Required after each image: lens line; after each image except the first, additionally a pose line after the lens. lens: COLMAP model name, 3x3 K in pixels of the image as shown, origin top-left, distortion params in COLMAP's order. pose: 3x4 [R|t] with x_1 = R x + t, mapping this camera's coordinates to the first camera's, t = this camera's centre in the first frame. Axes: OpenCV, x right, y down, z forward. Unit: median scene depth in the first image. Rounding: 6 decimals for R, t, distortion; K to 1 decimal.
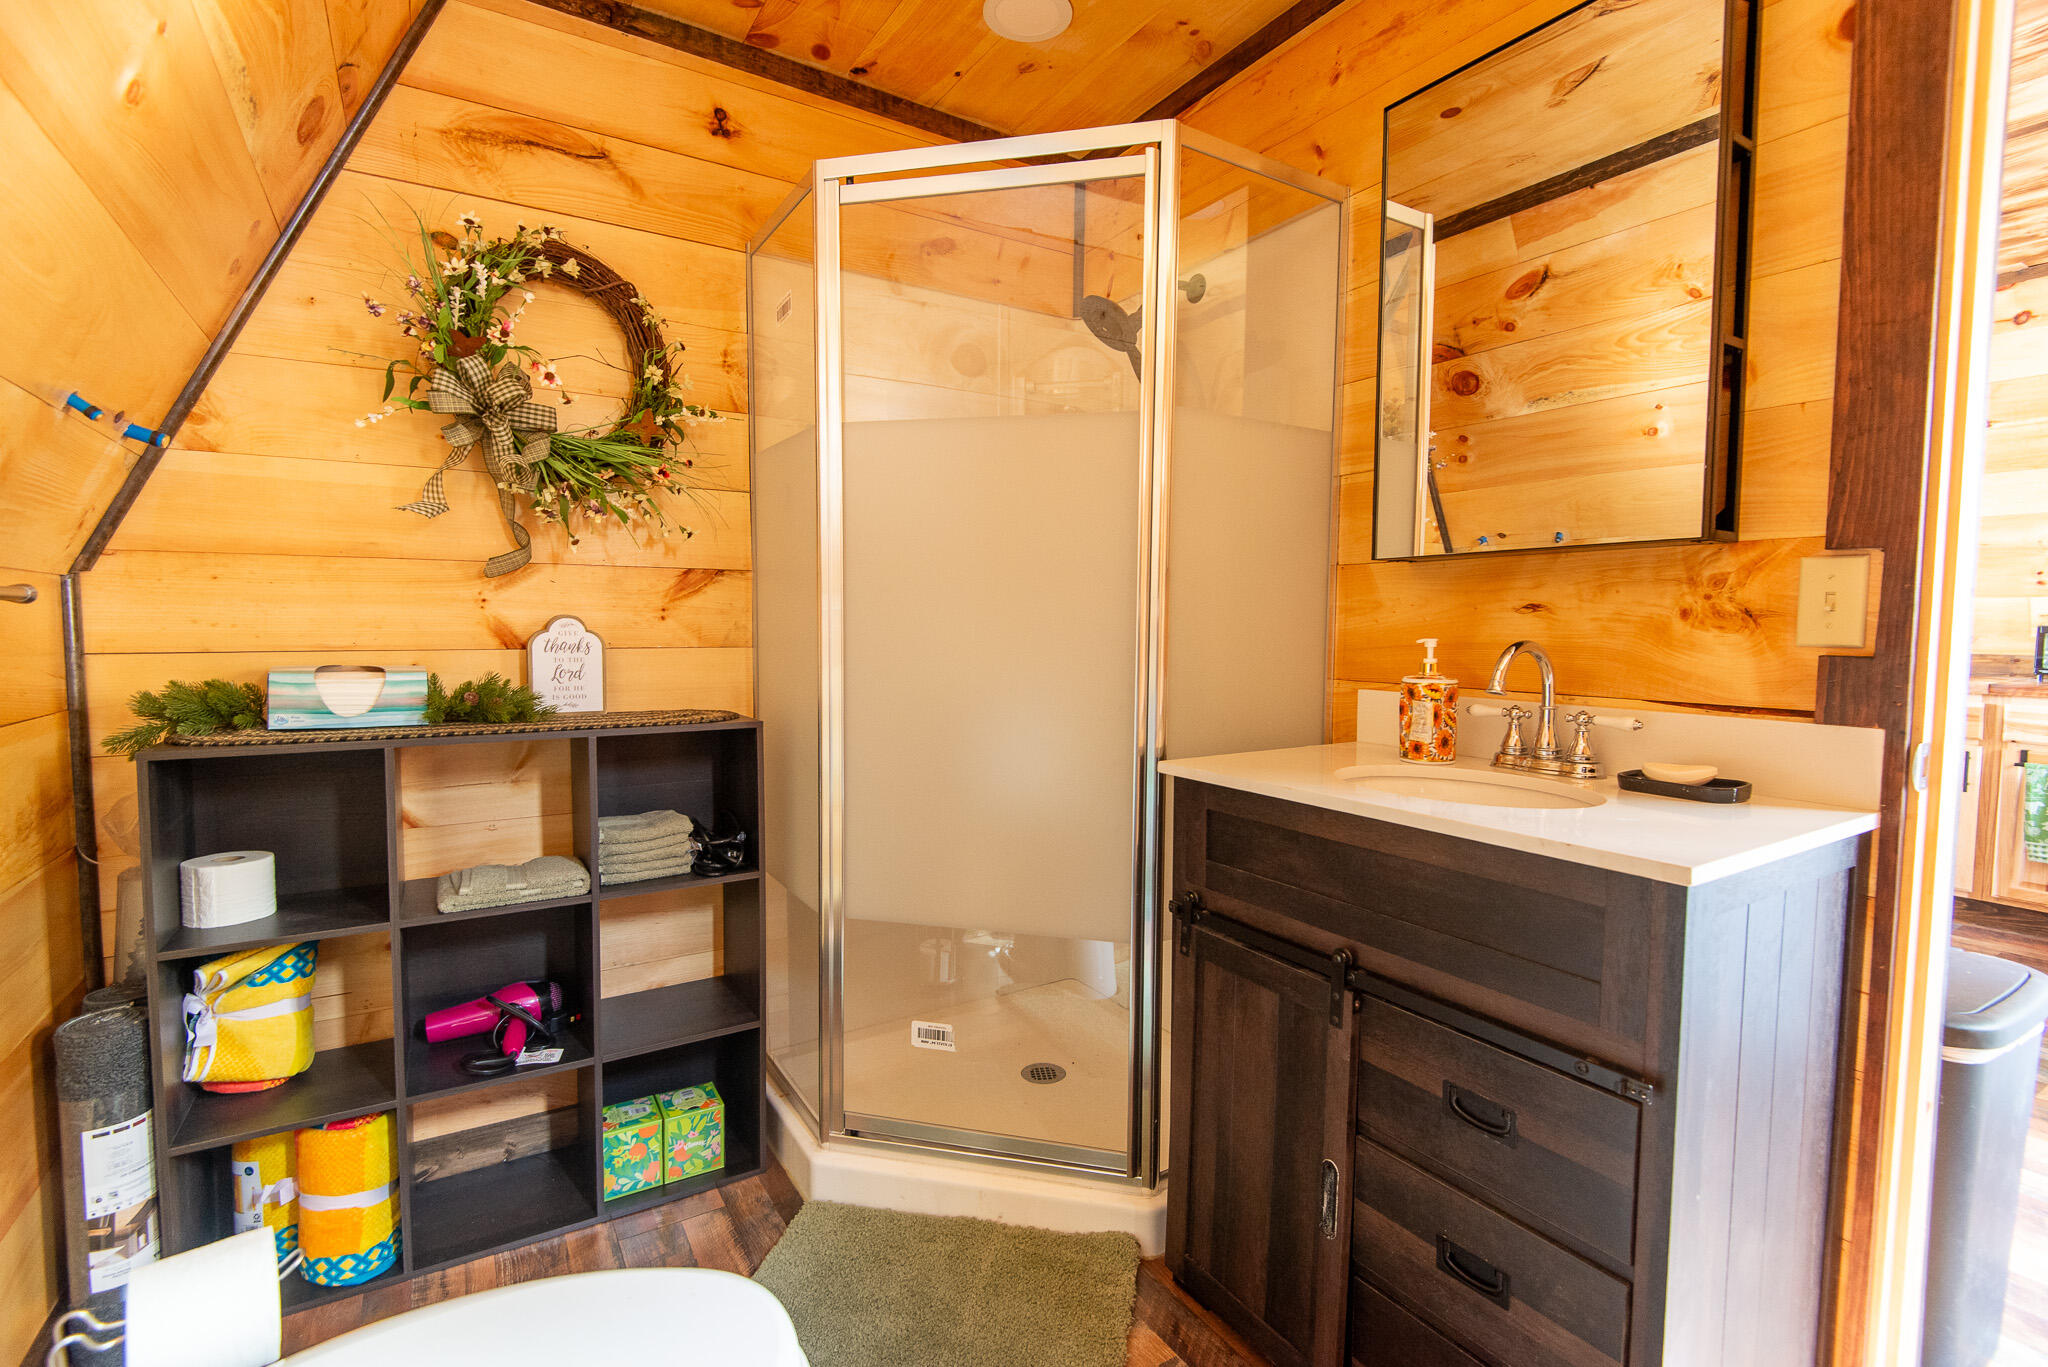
lens RADIAL K [[942.9, 0, 1018.8], [0, 942.9, 681.5], [0, 0, 1]] dist [0.024993, -0.007554]
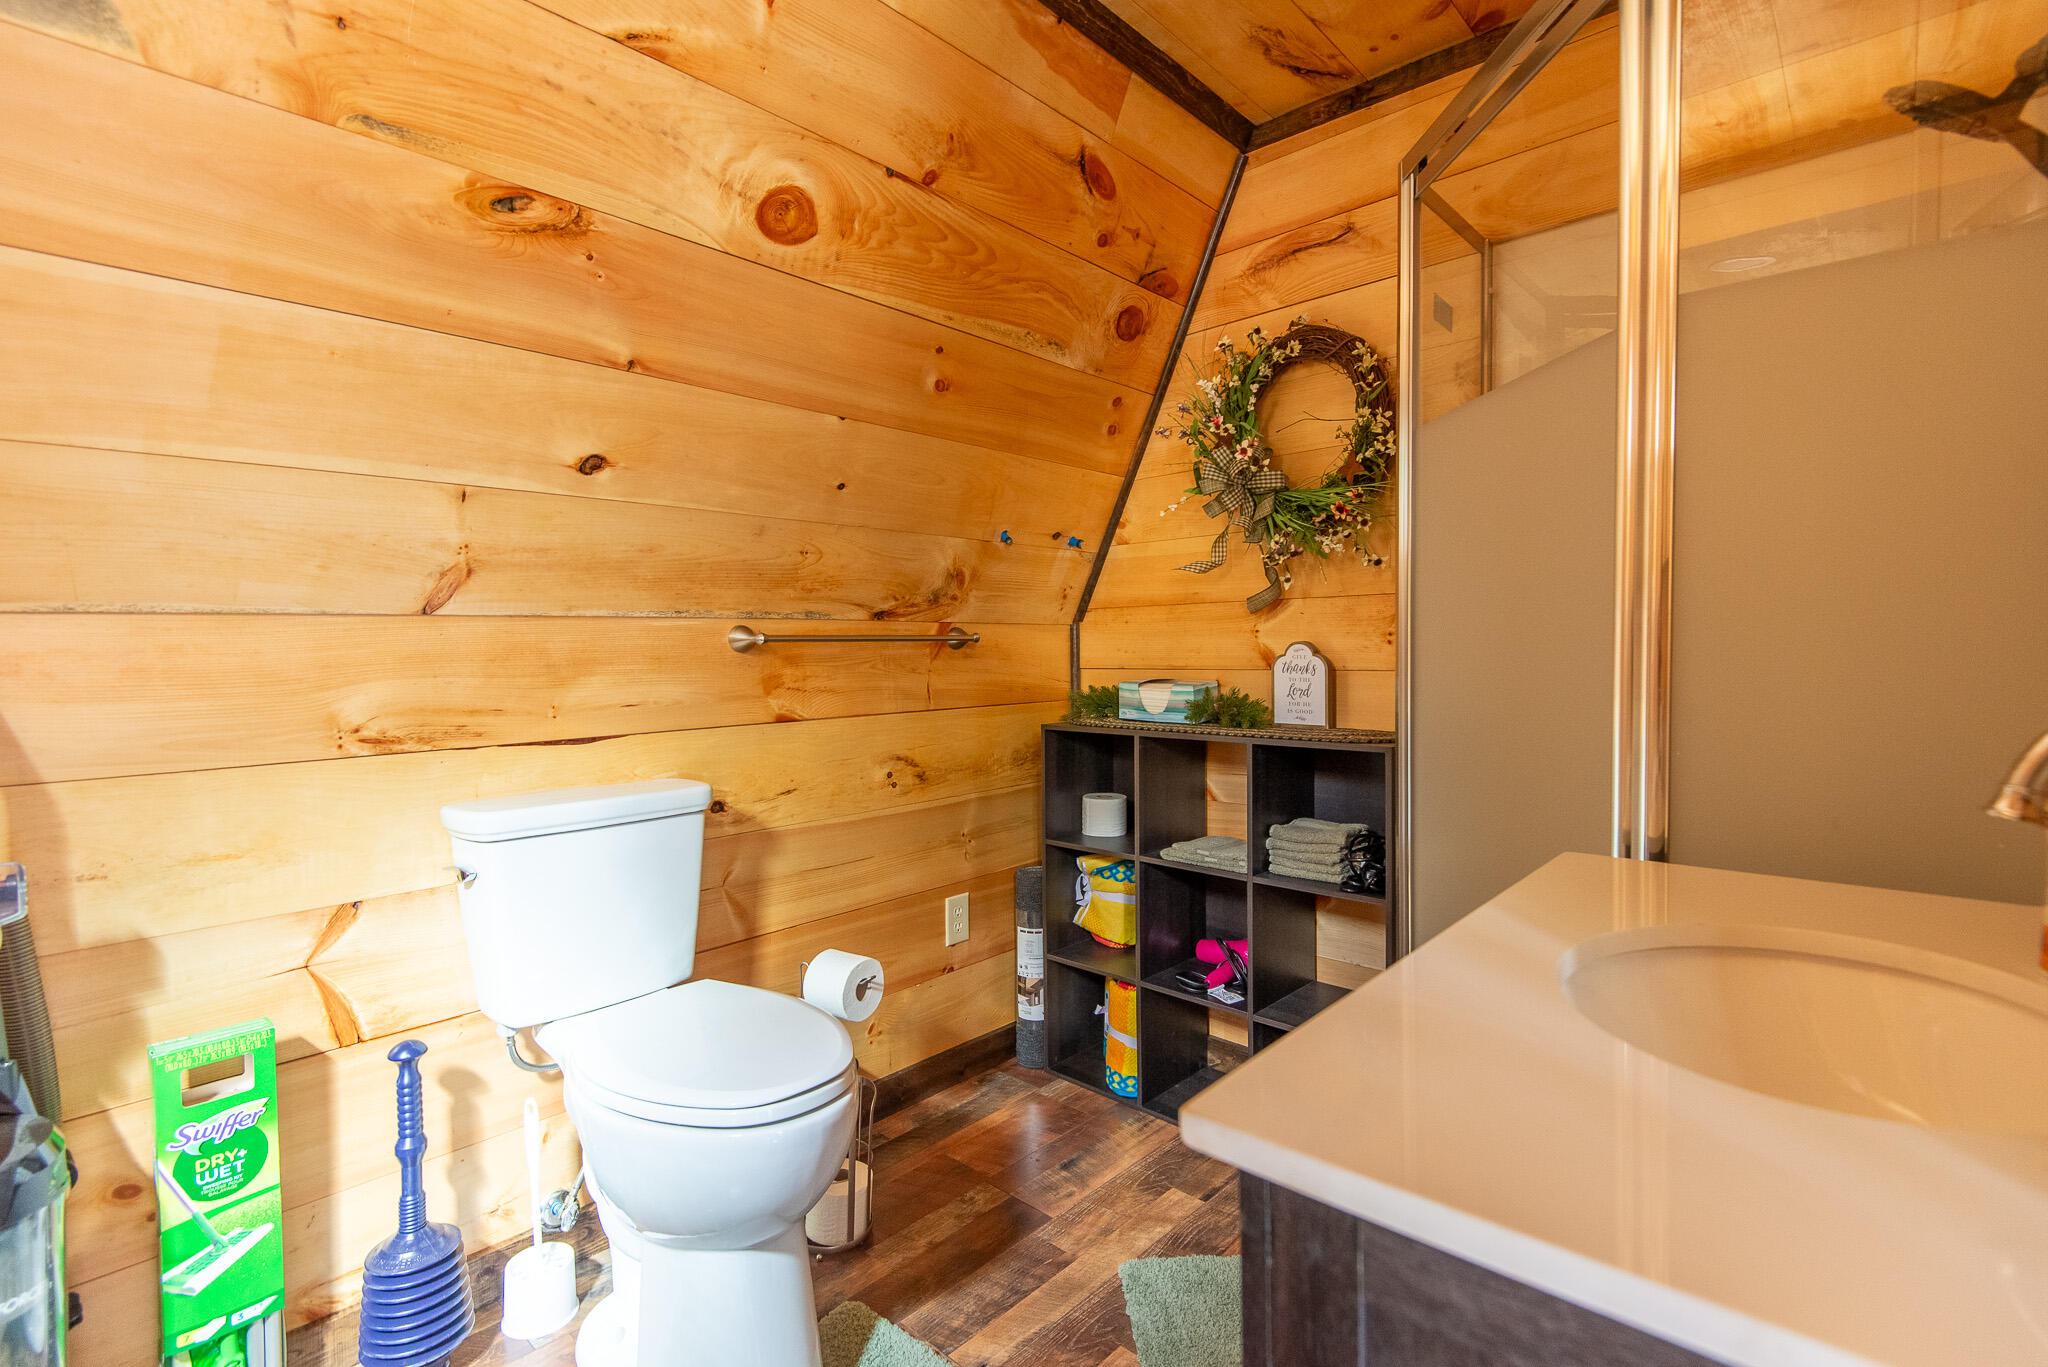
lens RADIAL K [[942.9, 0, 1013.4], [0, 942.9, 684.8], [0, 0, 1]] dist [0.024993, -0.007554]
pose [[0.272388, 0.029808, -0.961726, 0.606172], [-0.047304, 0.998726, 0.017557, -0.022223], [0.961024, 0.040712, 0.273451, 0.378513]]
